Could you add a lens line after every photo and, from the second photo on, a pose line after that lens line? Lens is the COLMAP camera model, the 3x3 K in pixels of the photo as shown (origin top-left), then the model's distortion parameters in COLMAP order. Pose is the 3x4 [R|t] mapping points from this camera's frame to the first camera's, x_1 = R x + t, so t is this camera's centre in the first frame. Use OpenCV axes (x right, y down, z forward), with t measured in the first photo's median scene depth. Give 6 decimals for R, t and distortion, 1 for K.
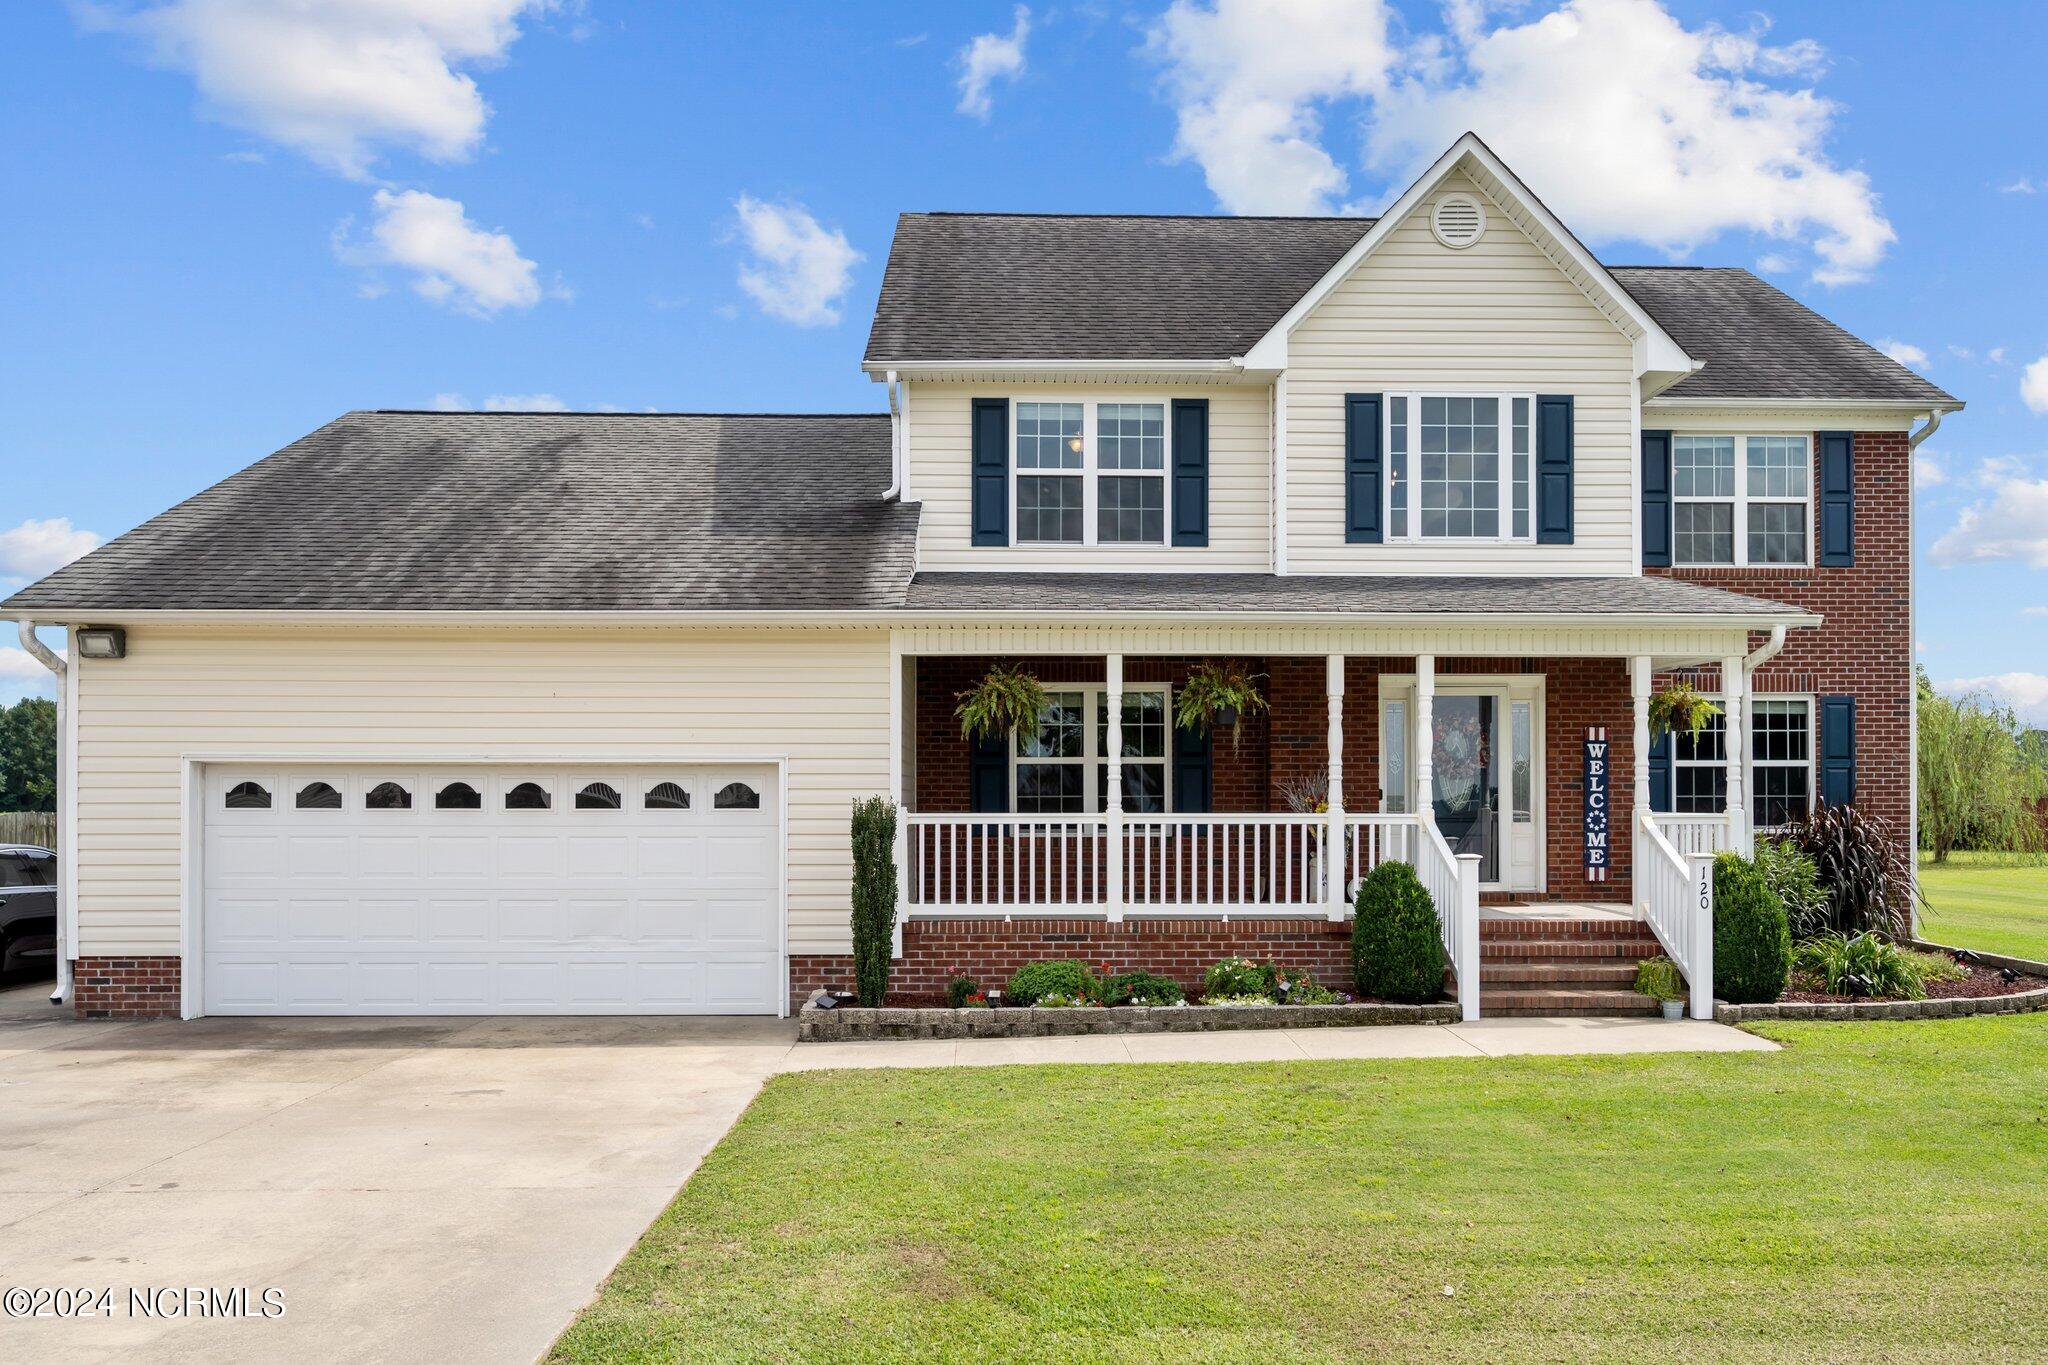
lens RADIAL K [[1409.2, 0, 1069.9], [0, 1409.2, 788.7], [0, 0, 1]] dist [-0.004815, -0.001490]
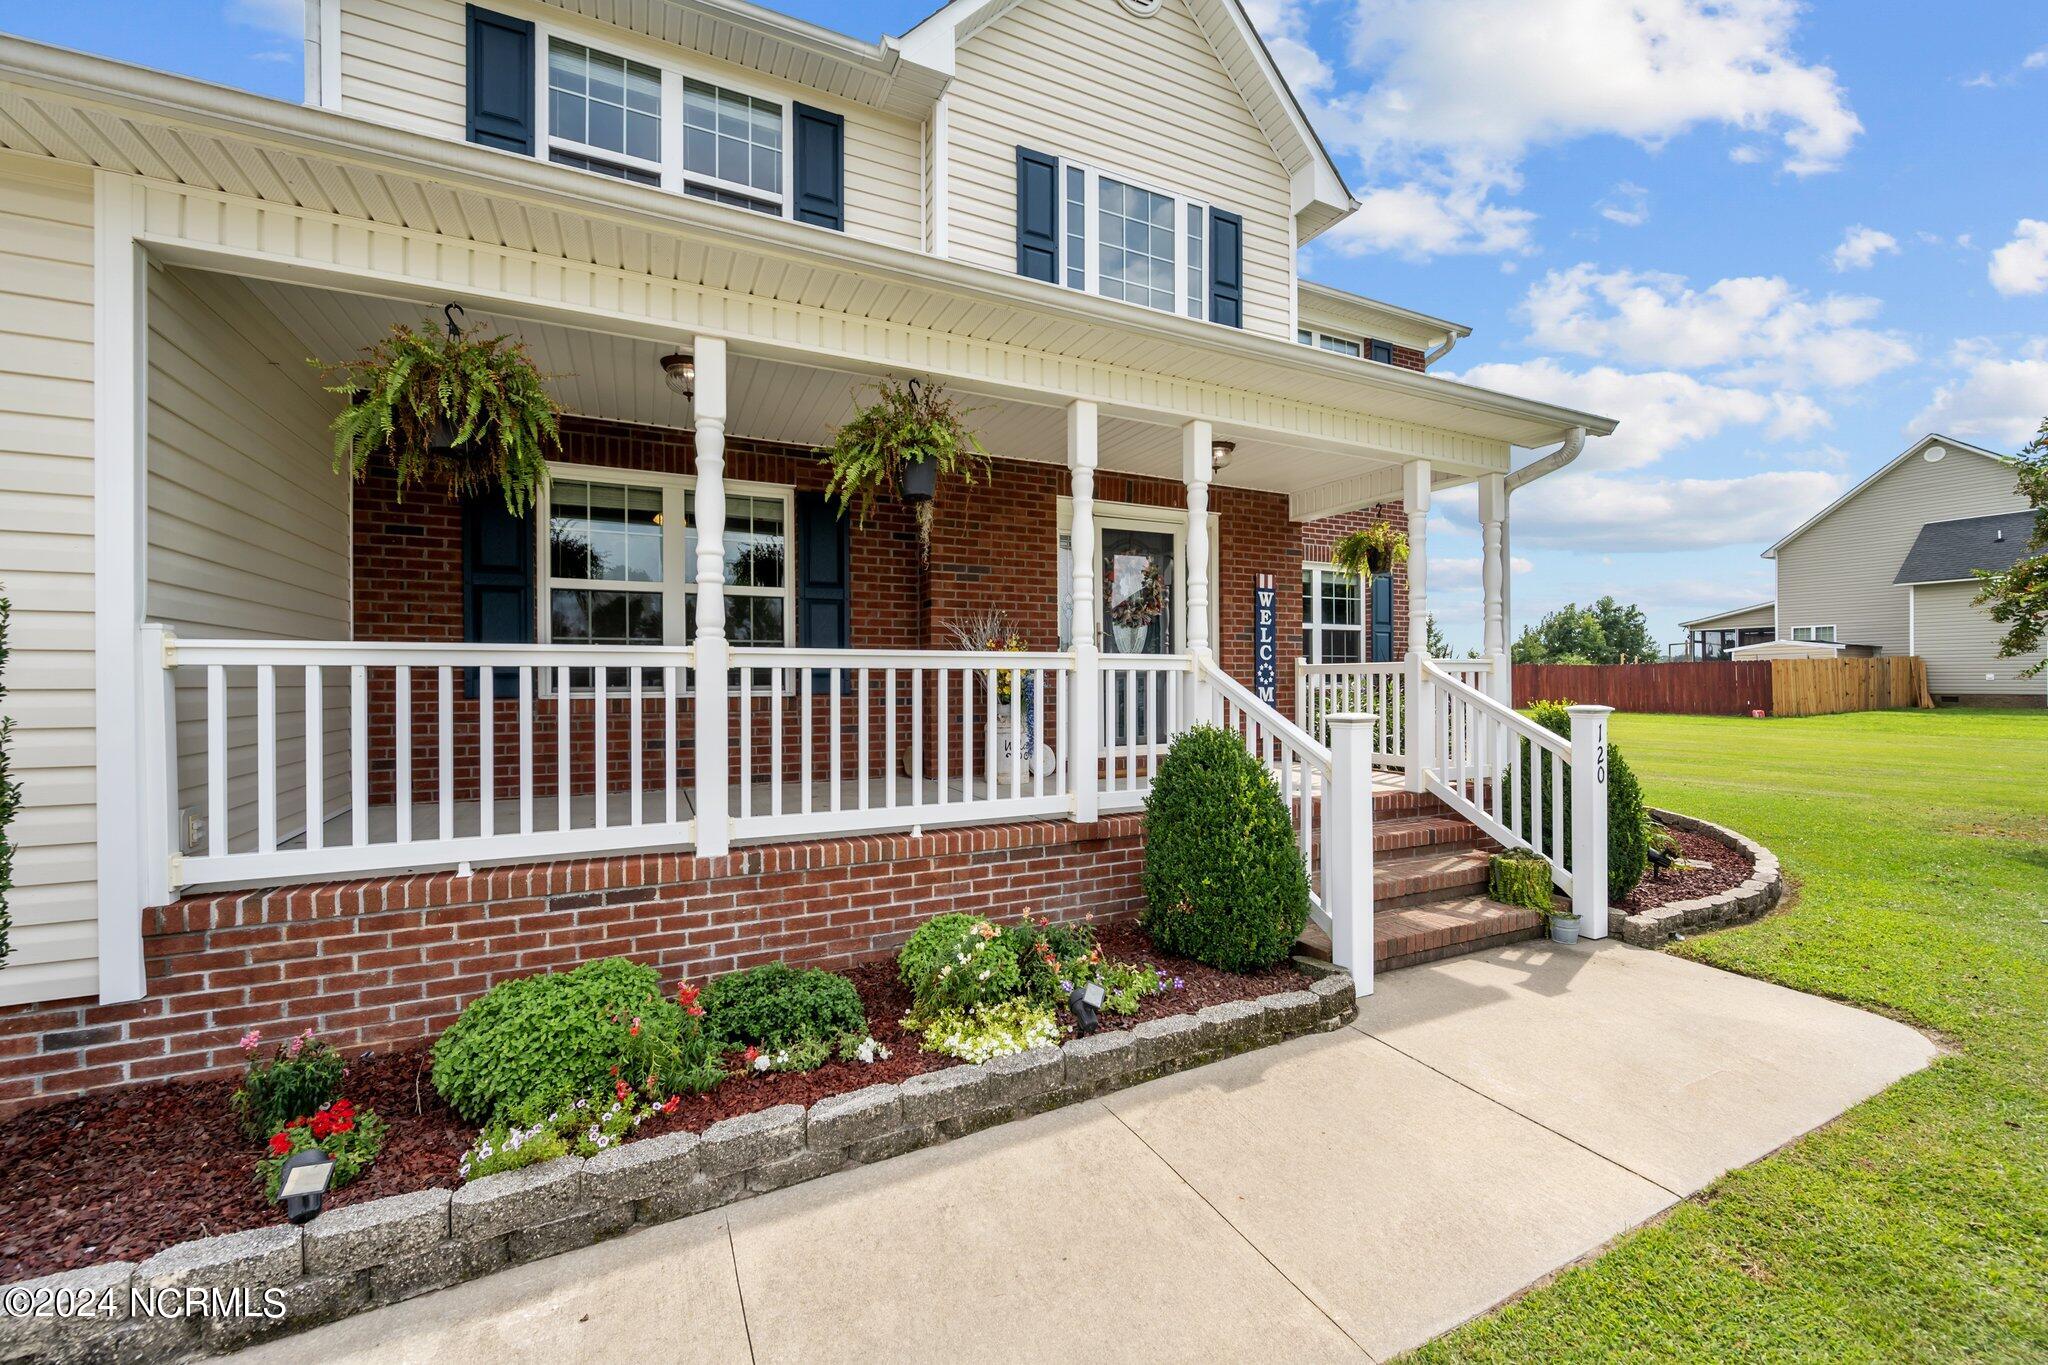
lens RADIAL K [[779.0, 0, 1024.0], [0, 779.0, 682.5], [0, 0, 1]] dist [-0.000802, -0.000191]
pose [[0.916388, -0.003357, 0.400276, 0.019403], [0.000038, 0.999966, 0.008299, 0.024339], [-0.400290, -0.007590, 0.916357, 0.596095]]
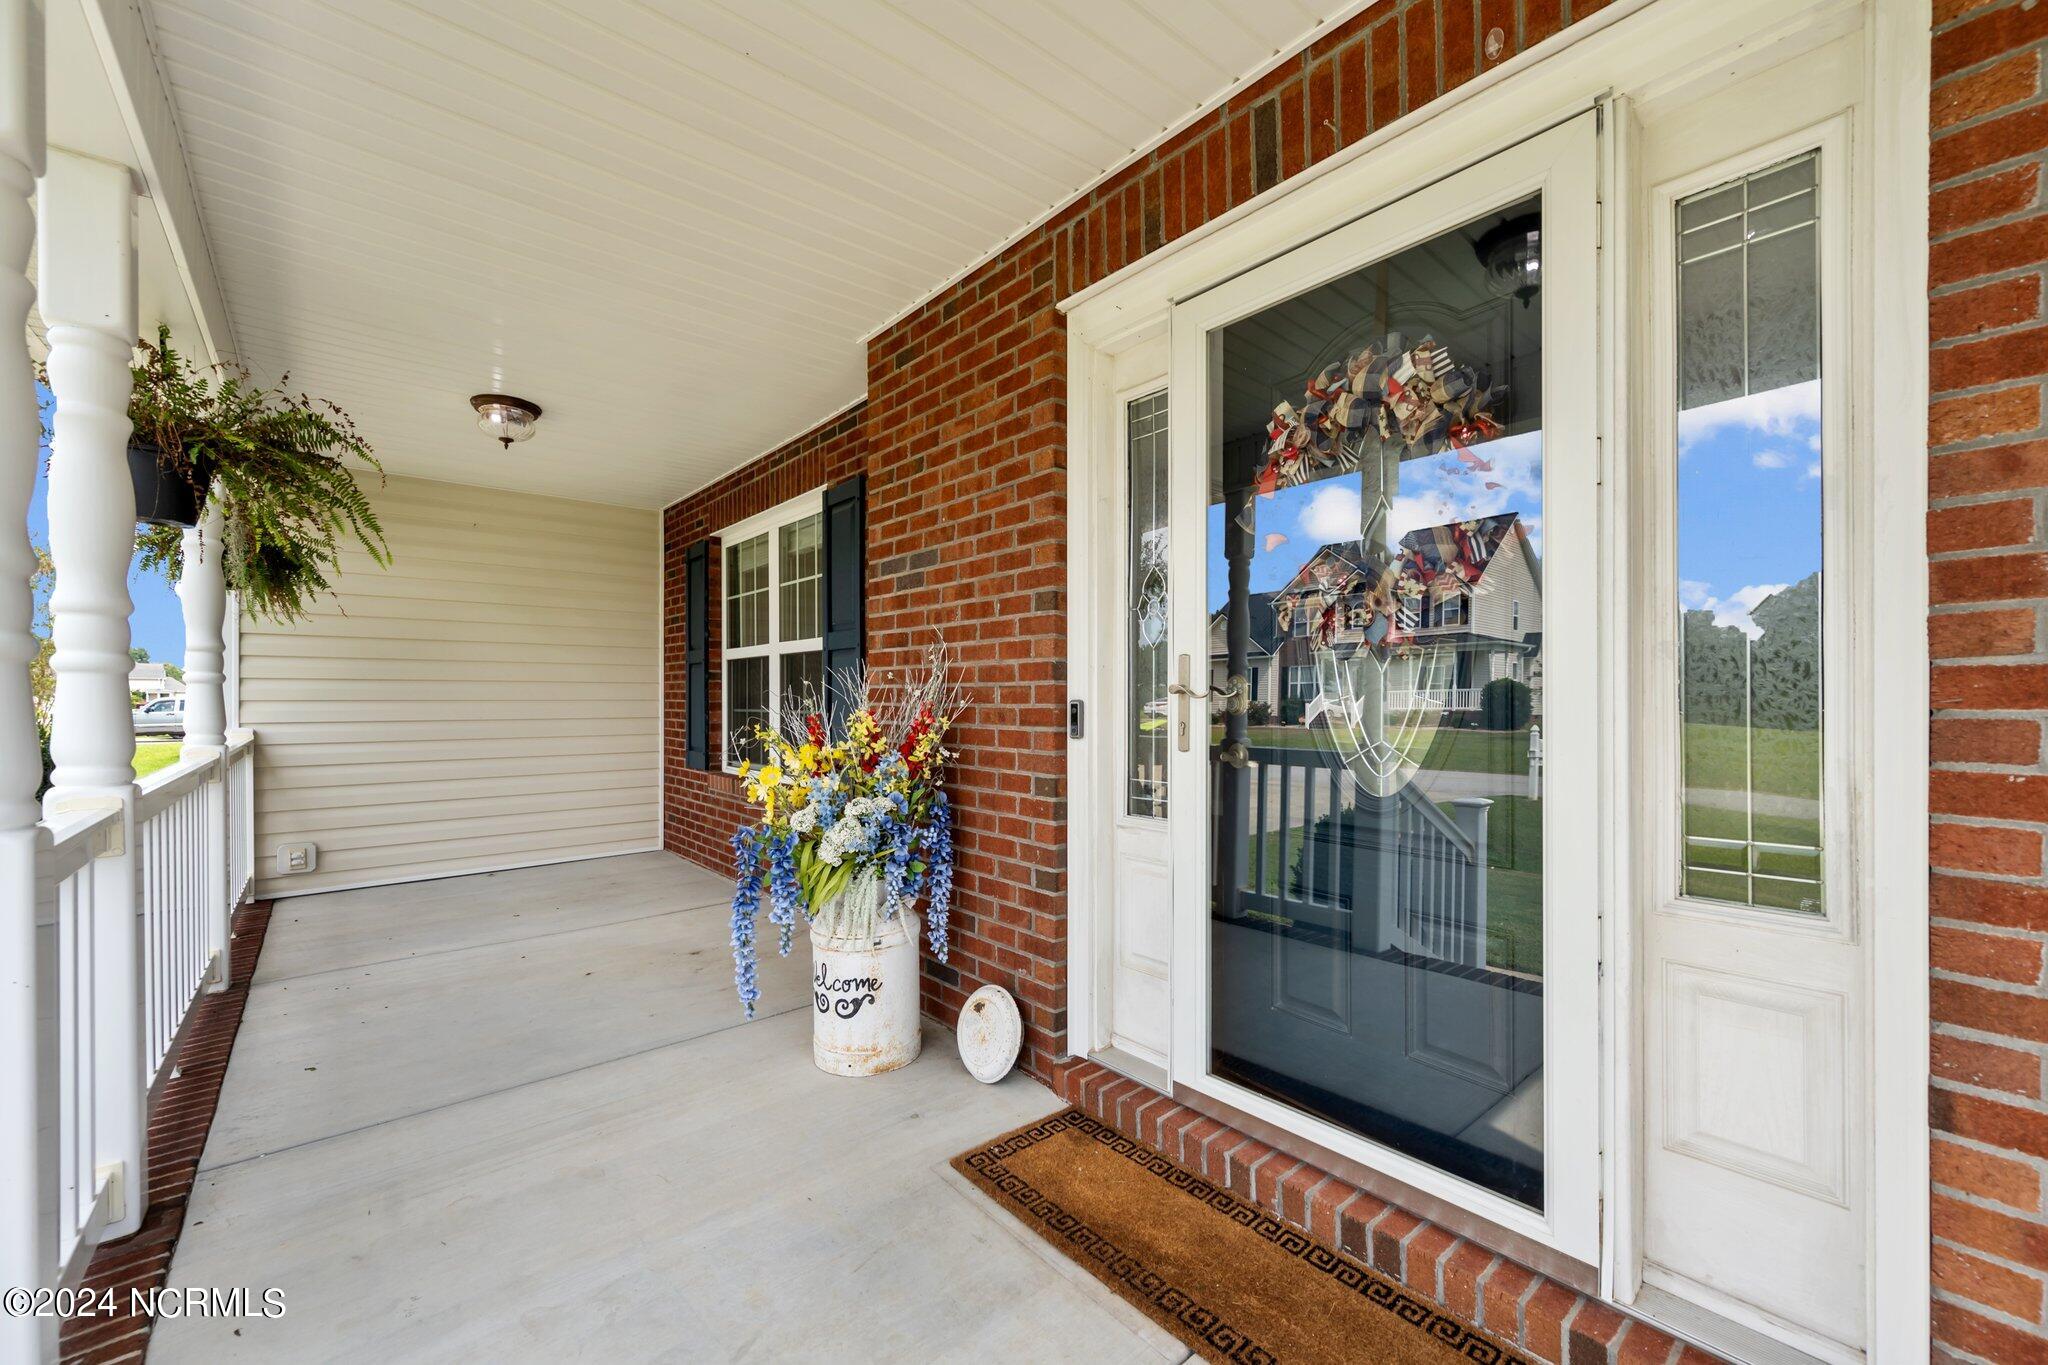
lens RADIAL K [[813.5, 0, 1024.0], [0, 813.5, 682.5], [0, 0, 1]] dist [0.000390, 0.000010]
pose [[0.637474, -0.014684, -0.770332, 0.346579], [0.007635, 0.999890, -0.012742, -0.001445], [0.770434, 0.002241, 0.637516, 0.896422]]
